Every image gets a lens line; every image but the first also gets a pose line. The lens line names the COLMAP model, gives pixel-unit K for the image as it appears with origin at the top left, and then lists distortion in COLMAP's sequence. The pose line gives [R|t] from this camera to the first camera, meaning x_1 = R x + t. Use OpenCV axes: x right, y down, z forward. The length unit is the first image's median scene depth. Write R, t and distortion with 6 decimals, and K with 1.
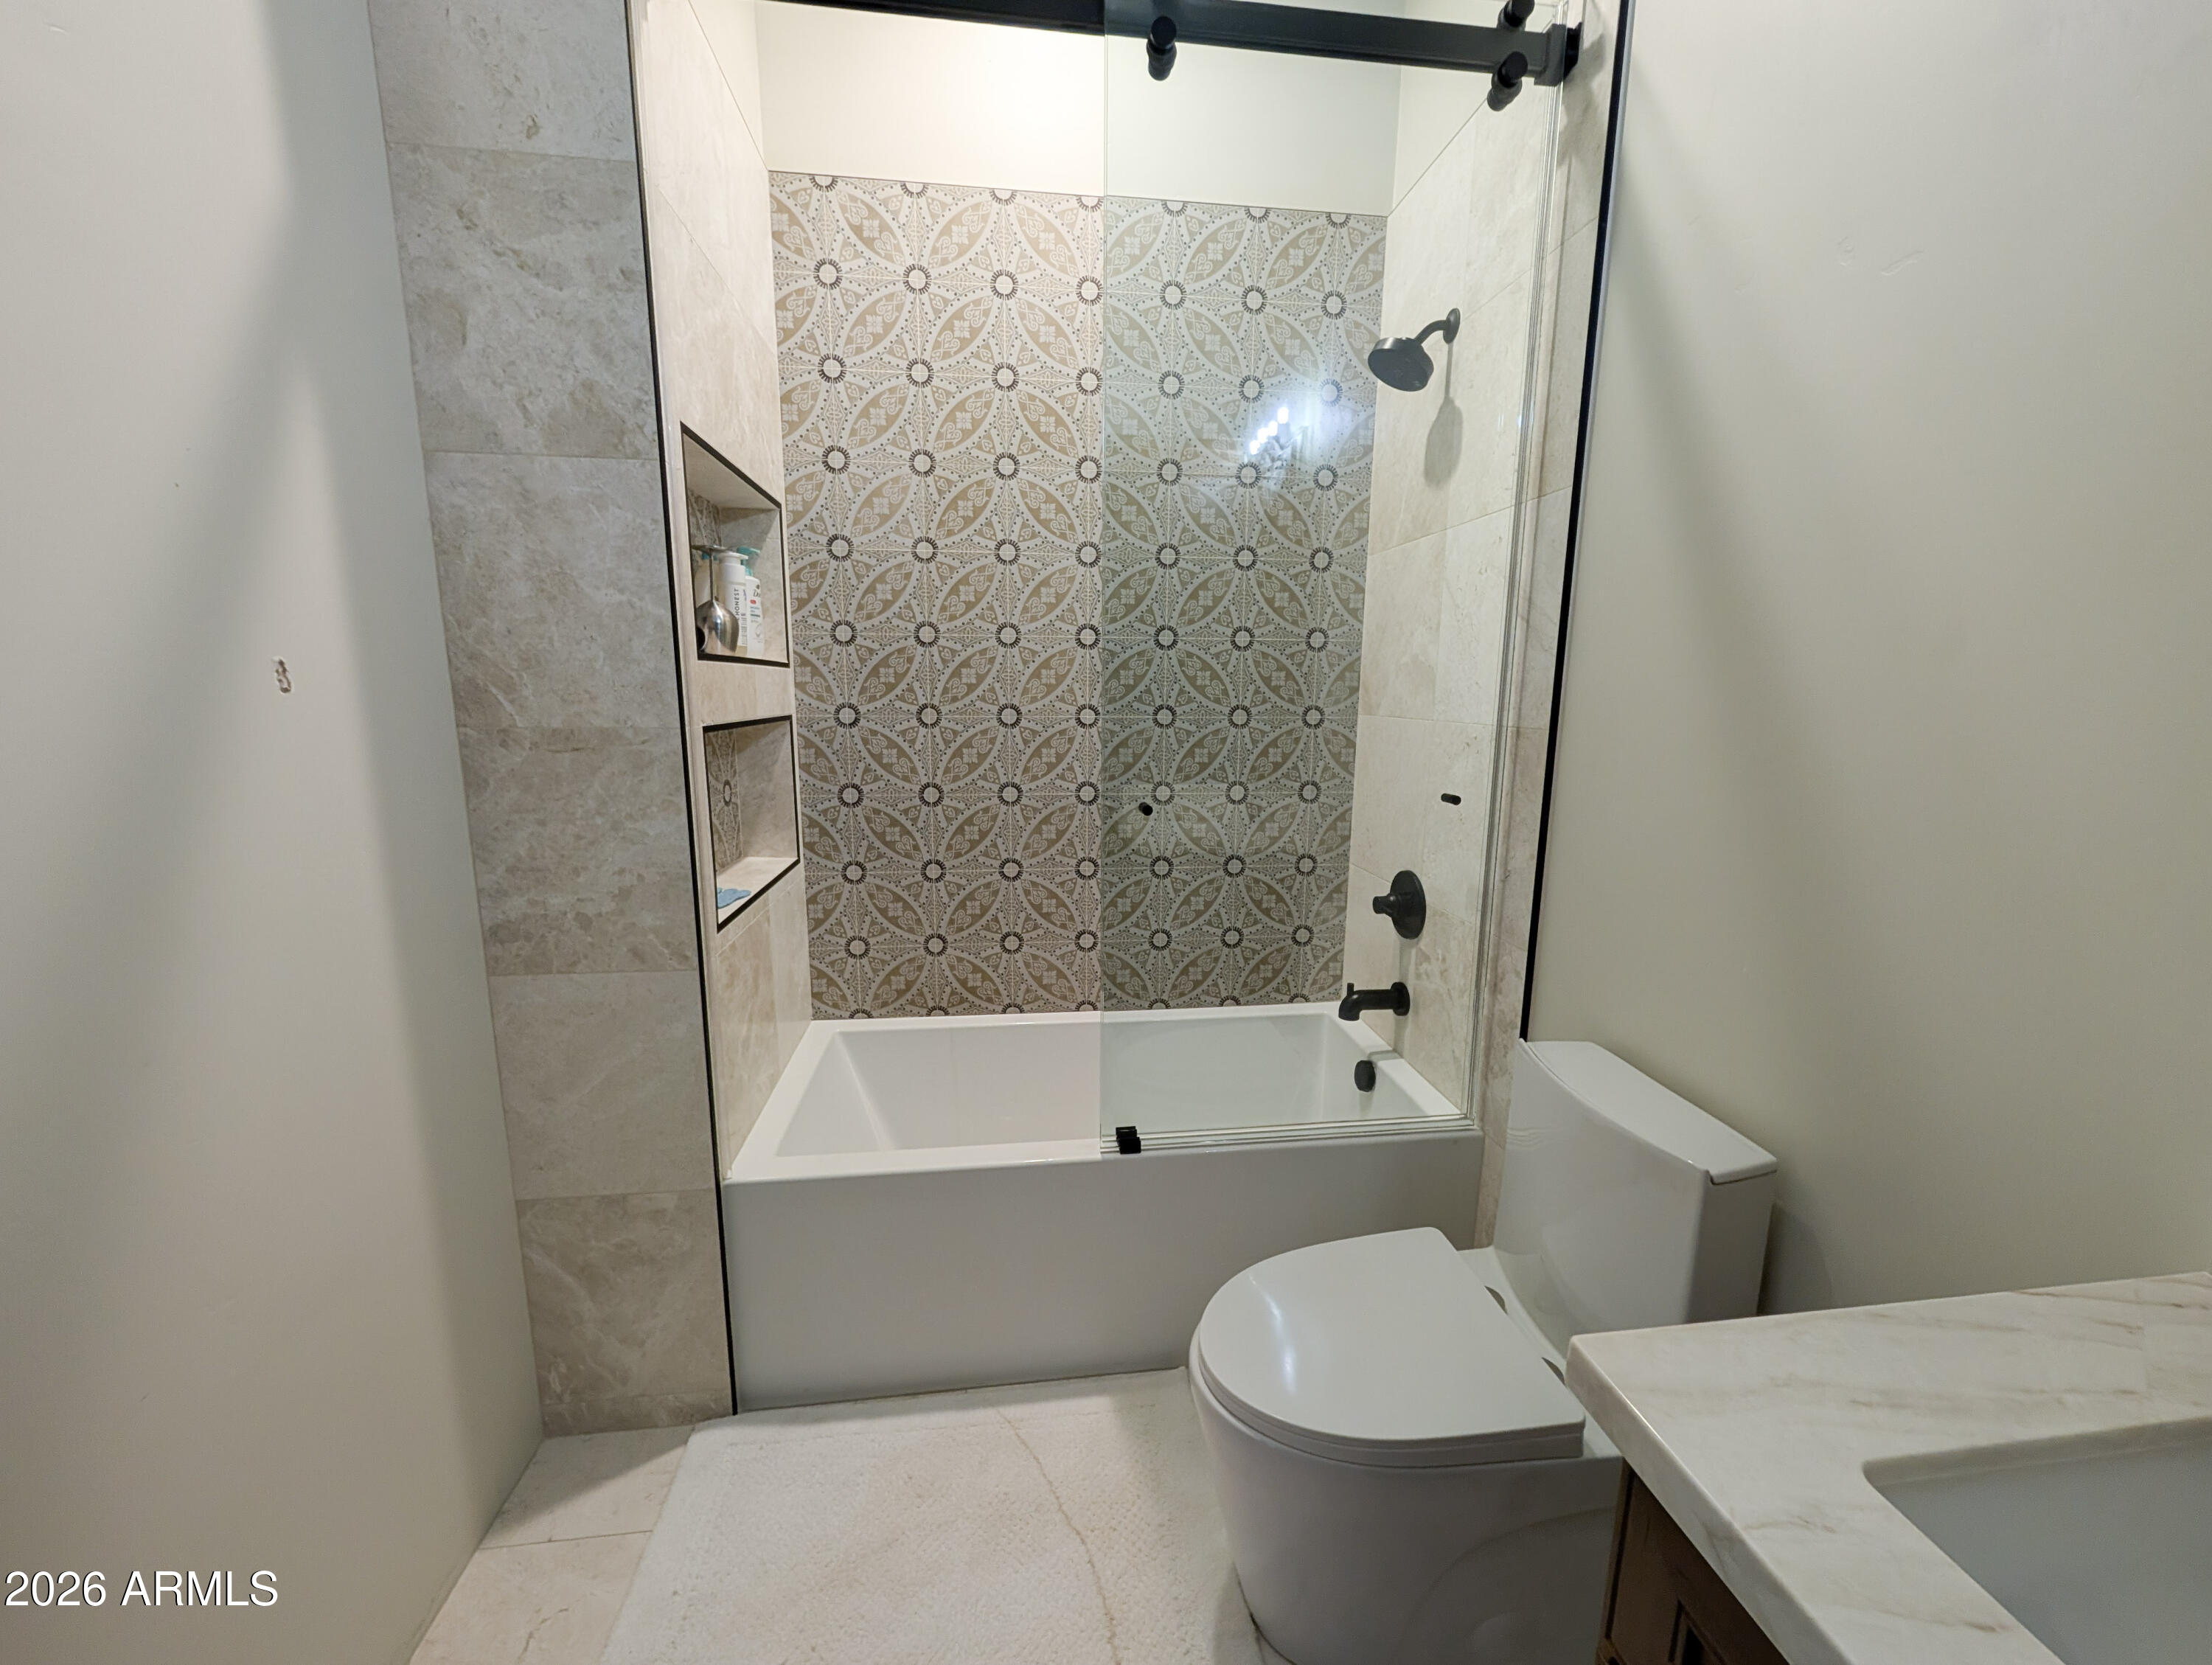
lens RADIAL K [[836.7, 0, 1106.7], [0, 836.7, 833.2], [0, 0, 1]] dist [-0.000679, 0.000083]
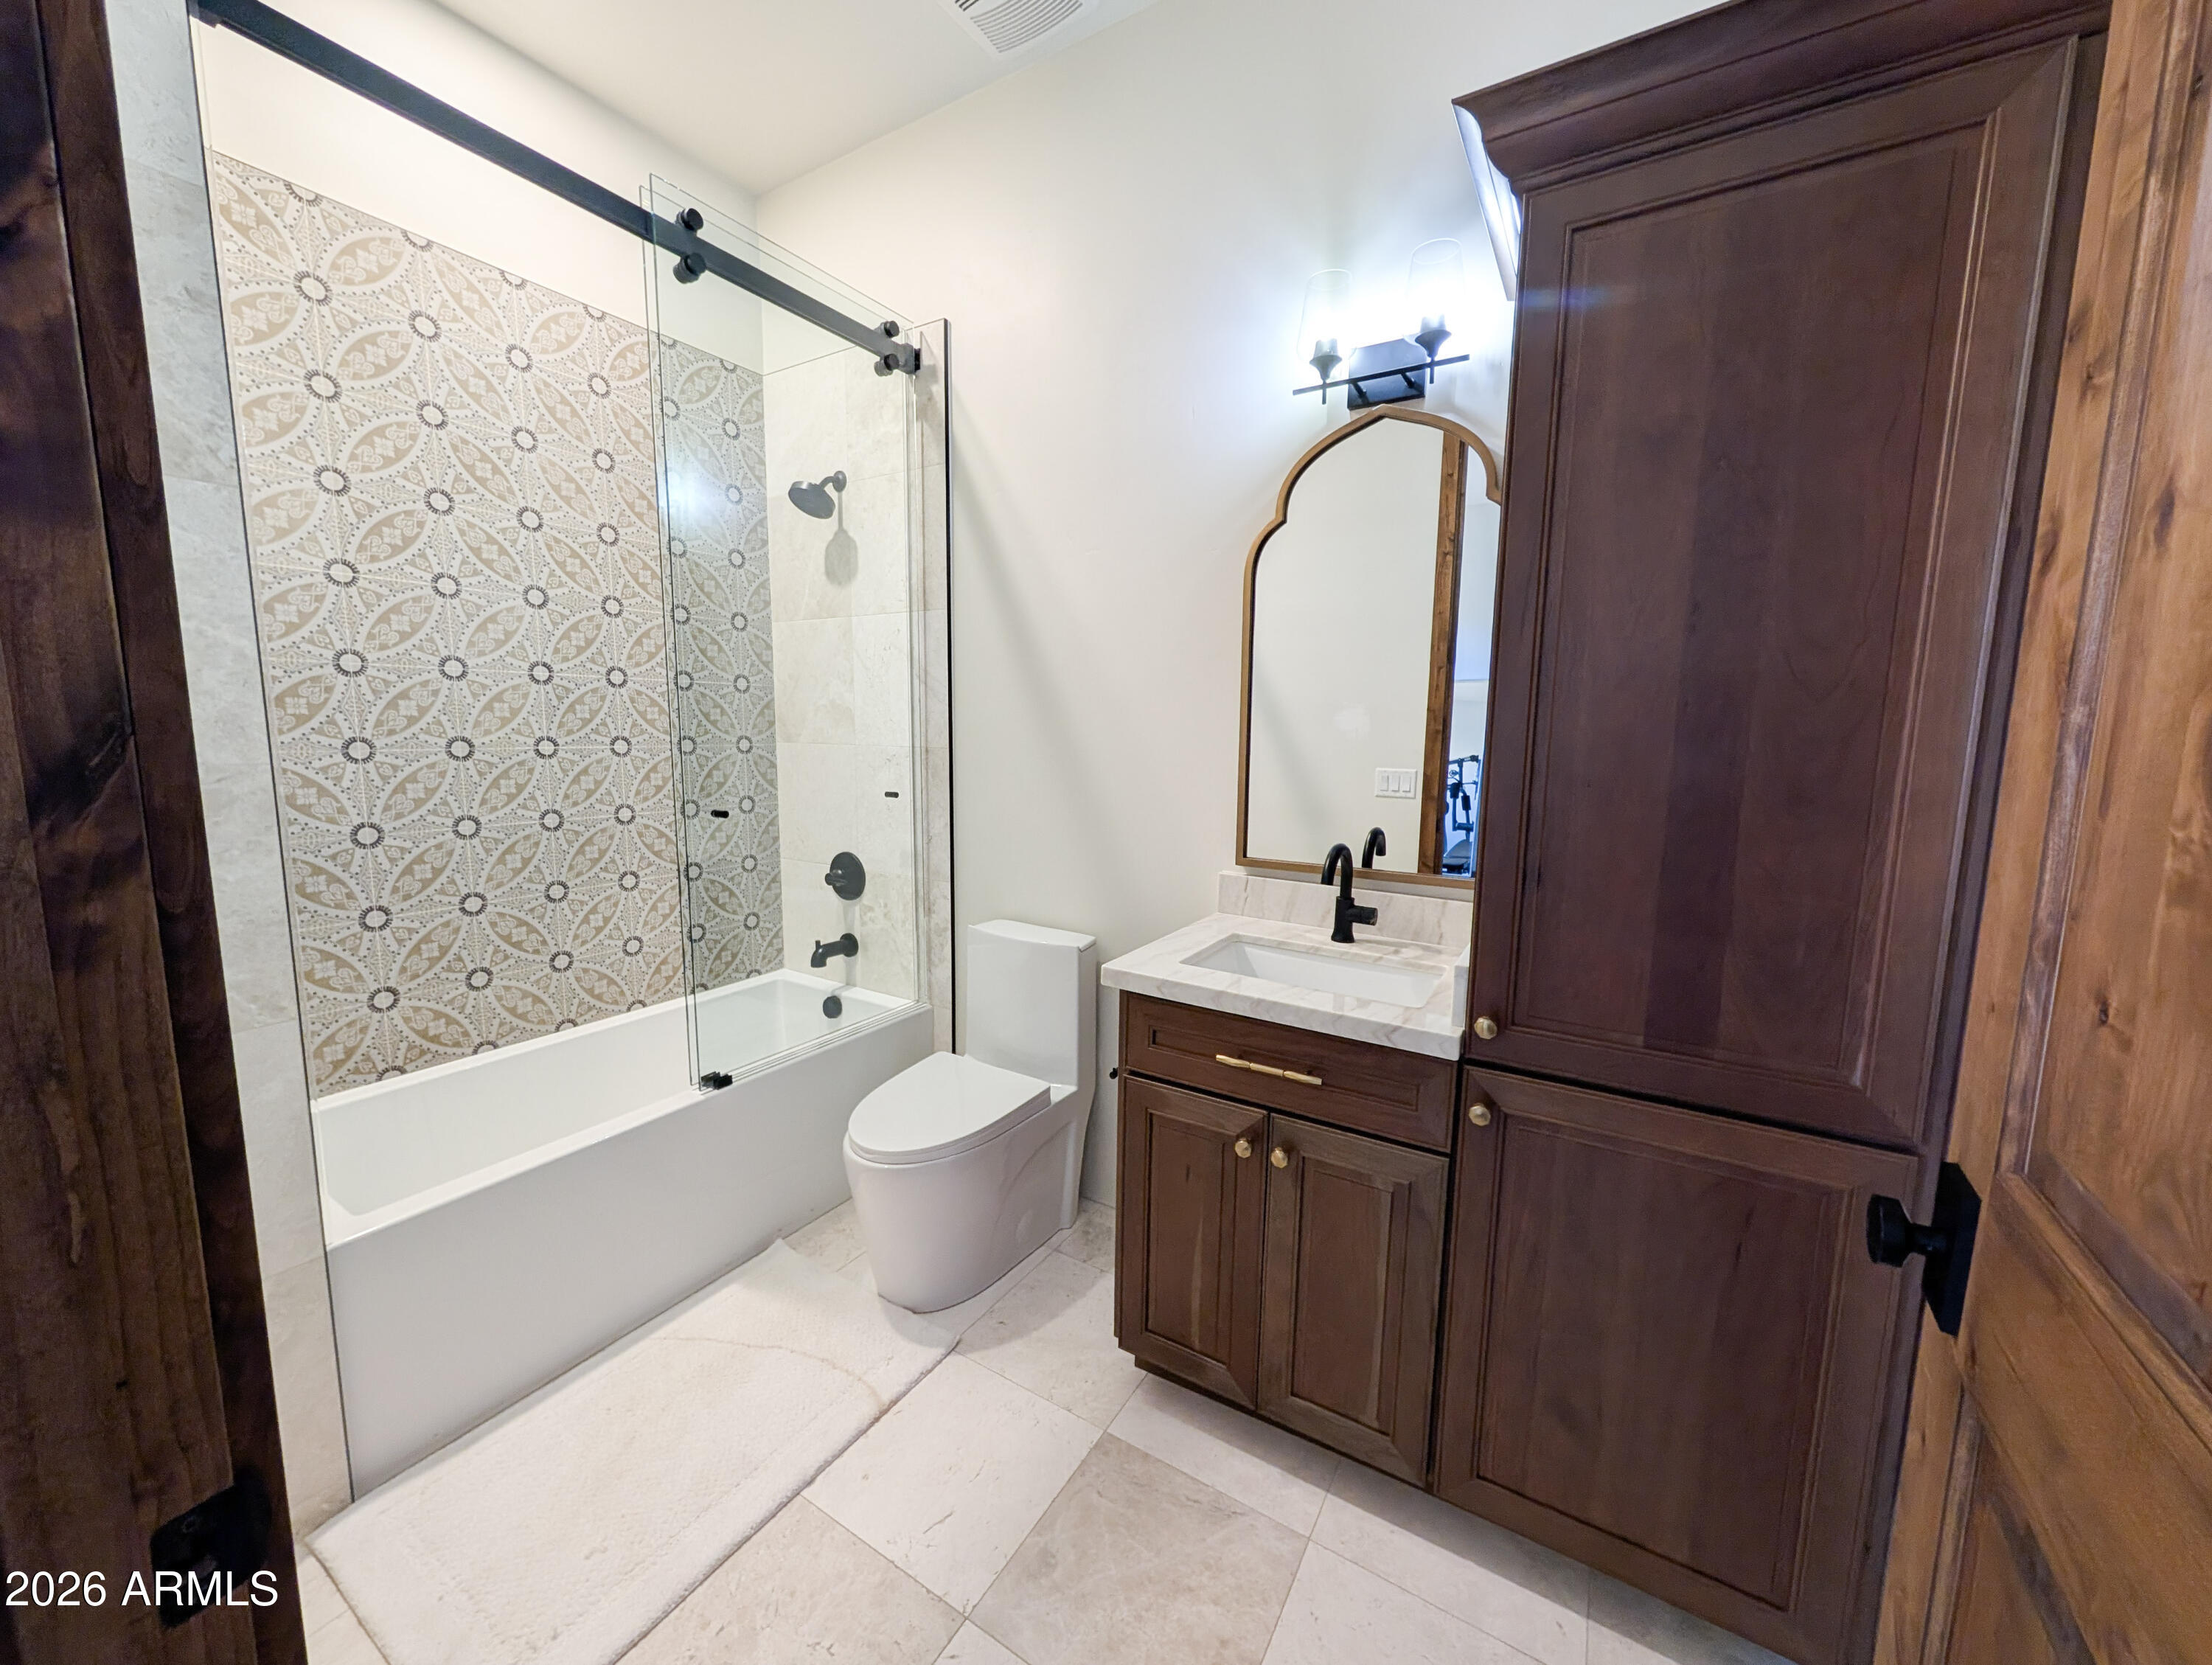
lens RADIAL K [[829.0, 0, 1110.4], [0, 829.0, 831.2], [0, 0, 1]] dist [0.000397, 0.000037]
pose [[0.620805, -0.098649, 0.777733, -0.418570], [0.126790, 0.991625, 0.024573, 0.030974], [-0.773644, 0.083354, 0.628114, -0.209833]]
